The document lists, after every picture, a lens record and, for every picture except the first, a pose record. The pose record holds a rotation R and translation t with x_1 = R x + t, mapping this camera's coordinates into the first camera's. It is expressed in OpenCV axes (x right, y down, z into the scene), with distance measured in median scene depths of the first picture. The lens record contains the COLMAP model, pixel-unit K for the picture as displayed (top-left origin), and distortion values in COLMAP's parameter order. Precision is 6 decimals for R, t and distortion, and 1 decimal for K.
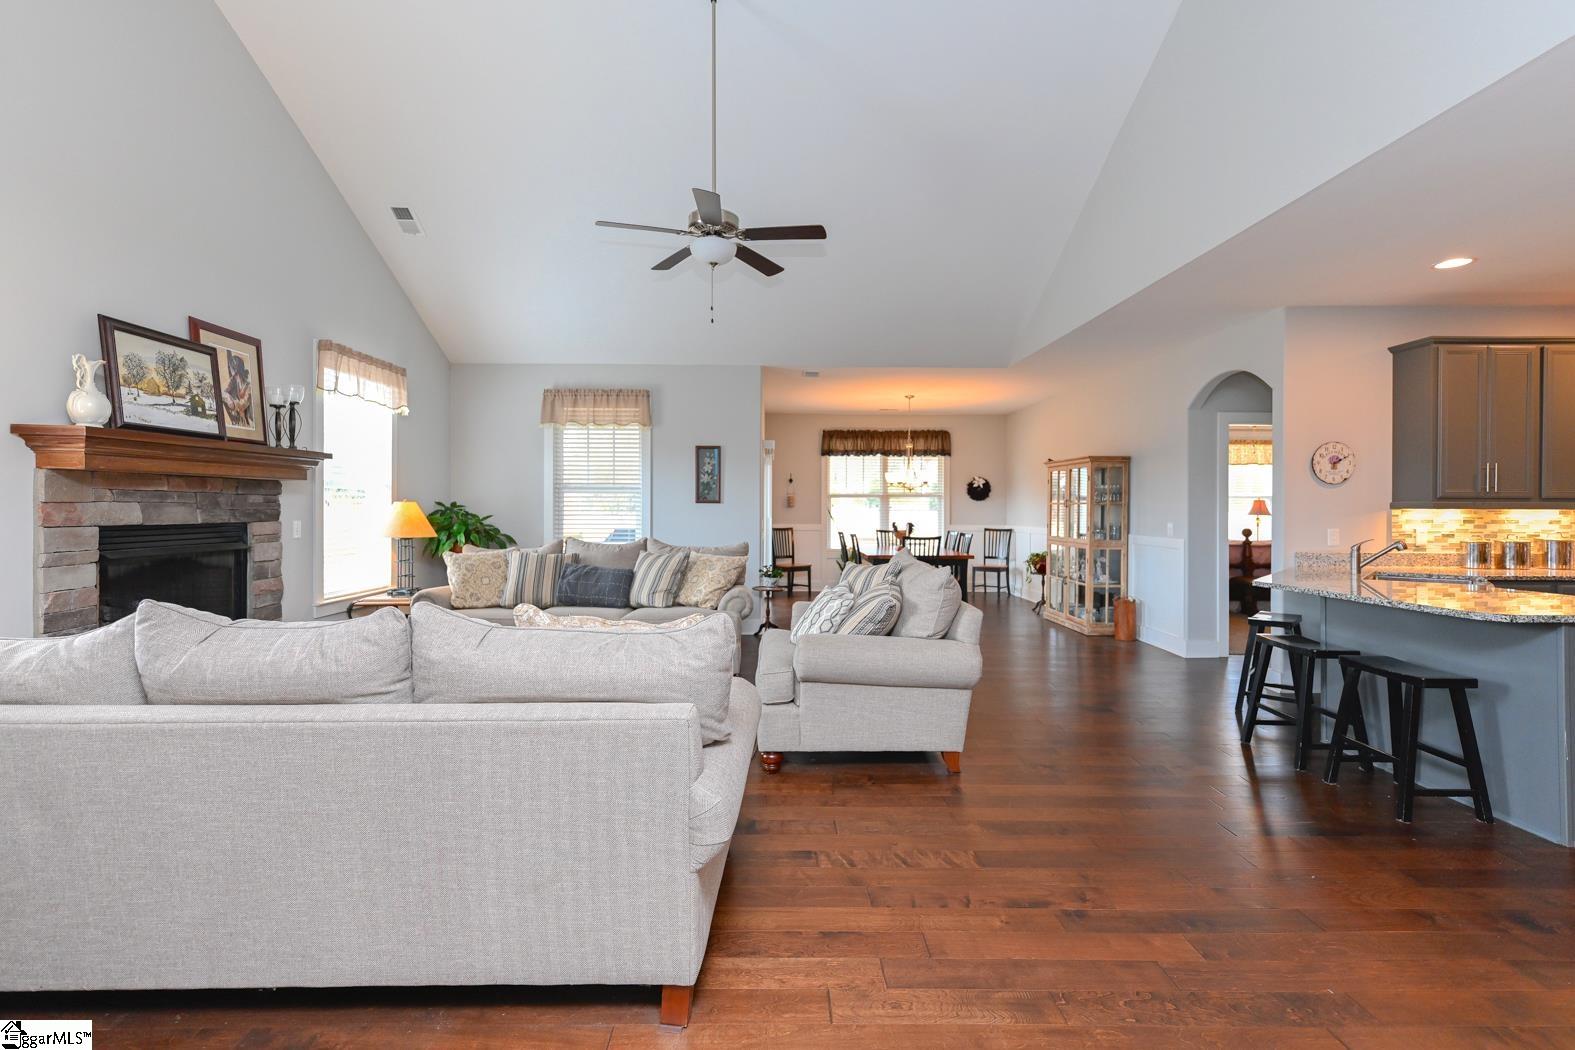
lens RADIAL K [[701.9, 0, 785.2], [0, 701.9, 508.6], [0, 0, 1]] dist [0.005014, 0.000539]
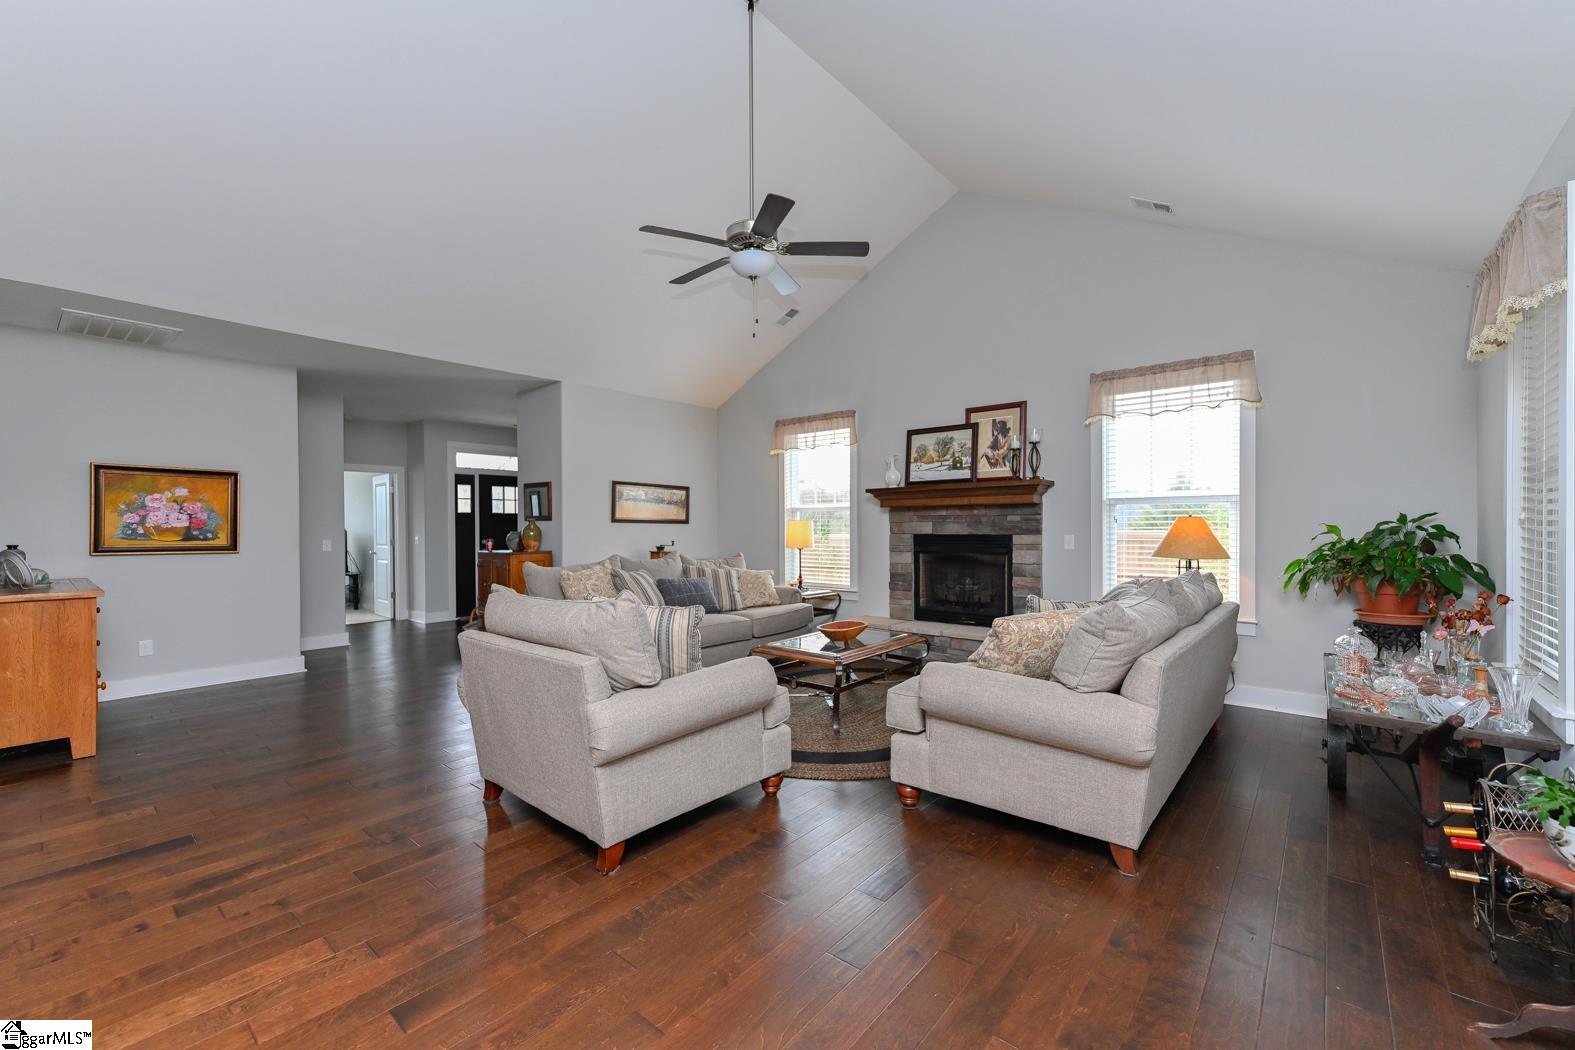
lens RADIAL K [[634.4, 0, 778.5], [0, 634.4, 528.8], [0, 0, 1]] dist [-0.000568, 0.000010]
pose [[-0.663490, 0.004206, -0.748173, 0.489509], [0.001252, 0.999989, 0.004512, 0.001101], [0.748184, 0.002056, -0.663488, 1.457594]]
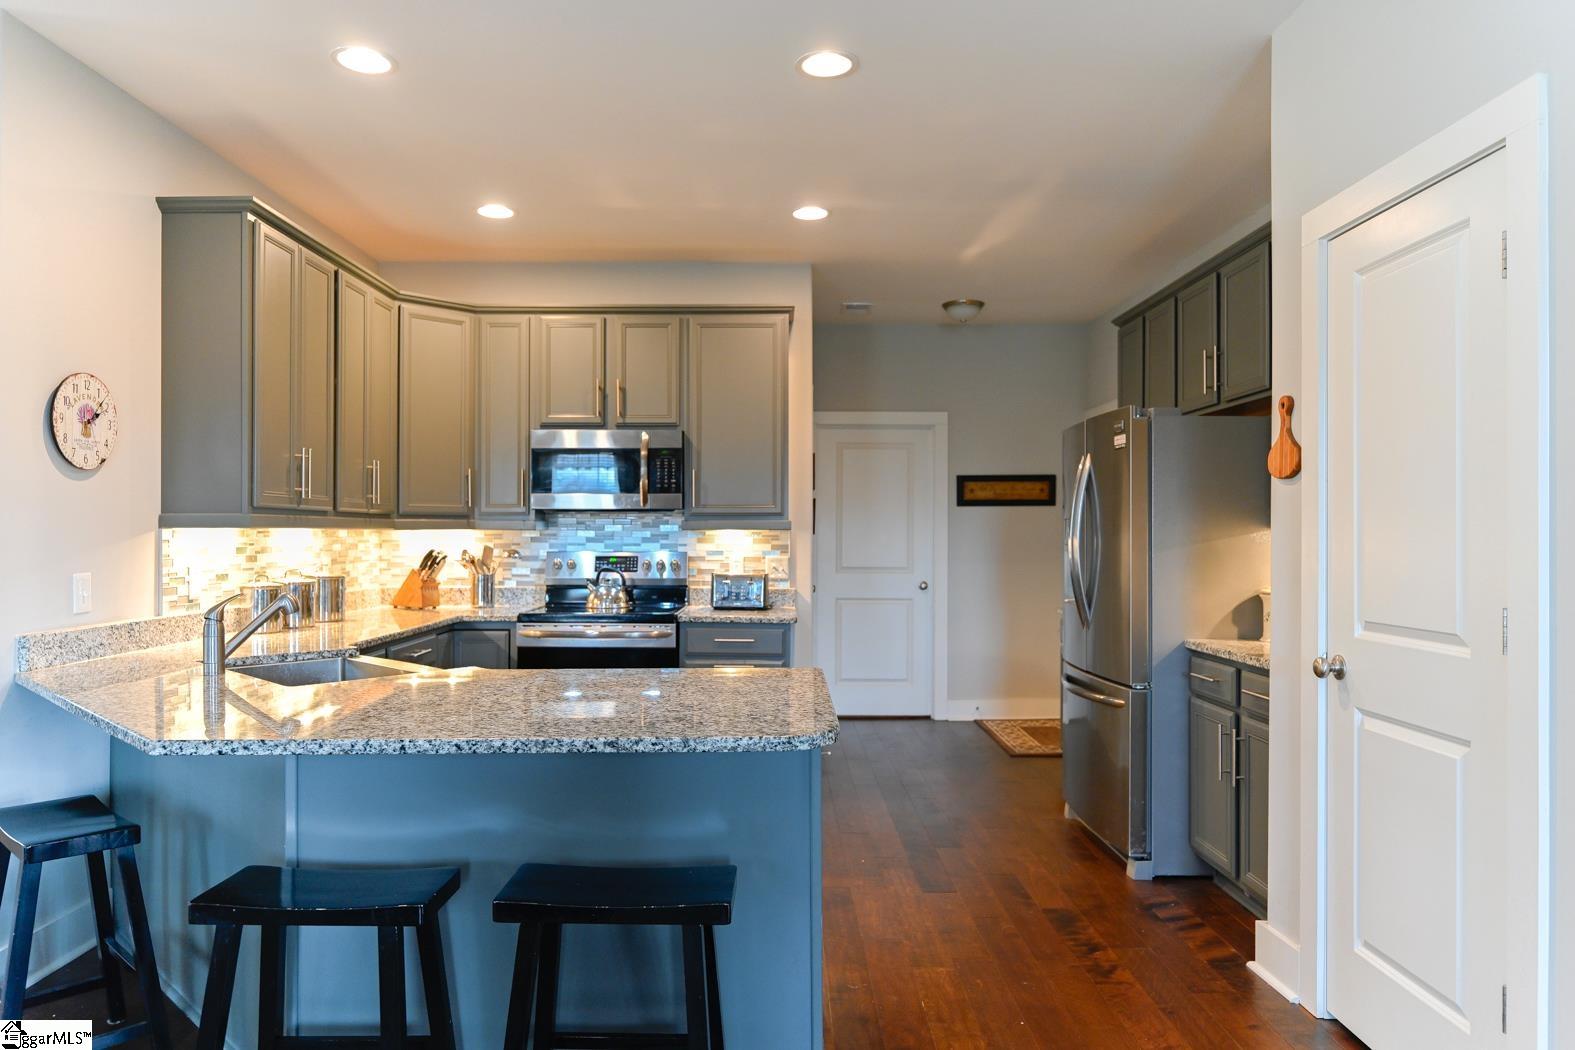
lens RADIAL K [[1069.4, 0, 786.8], [0, 1069.4, 526.9], [0, 0, 1]] dist [-0.001246, -0.000049]
pose [[0.009121, 0.000111, 0.999958, 0.140396], [-0.001593, 0.999999, -0.000096, -0.000715], [-0.999957, -0.001593, 0.009121, 0.635366]]
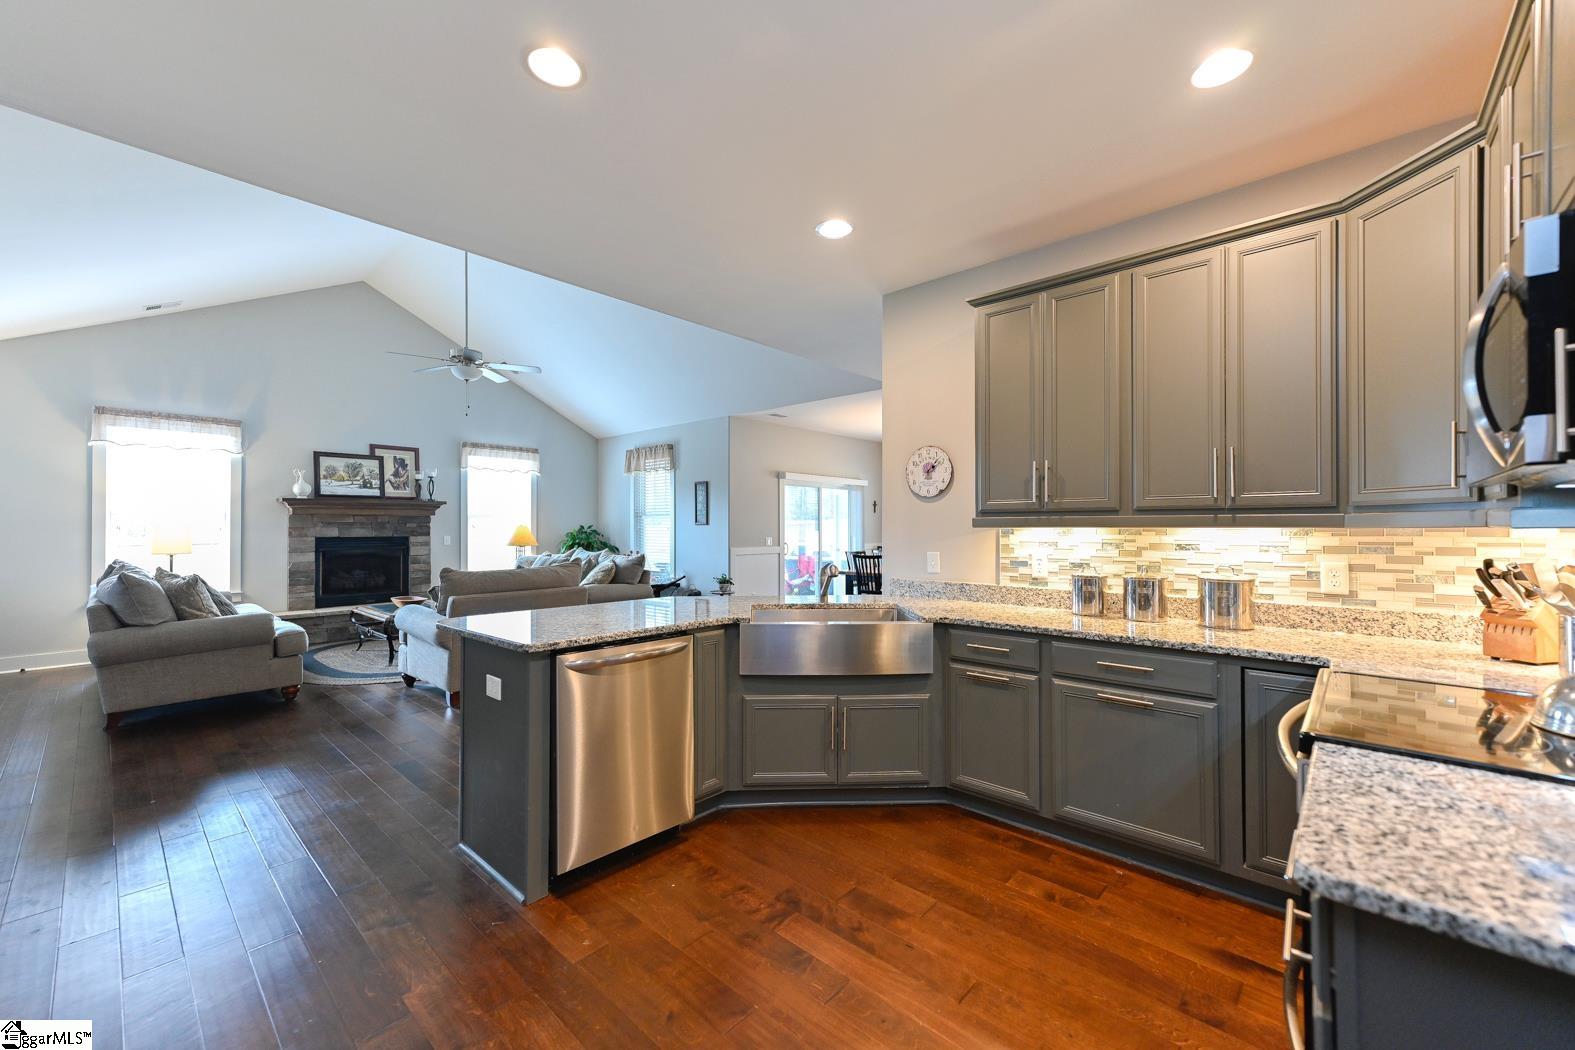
lens RADIAL K [[634.2, 0, 787.5], [0, 634.2, 524.6], [0, 0, 1]] dist [0.013277, -0.000181]
pose [[0.723670, -0.007716, -0.690103, 1.323666], [0.002440, 0.999960, -0.008622, 0.003398], [0.690142, 0.004556, 0.723660, 0.397510]]
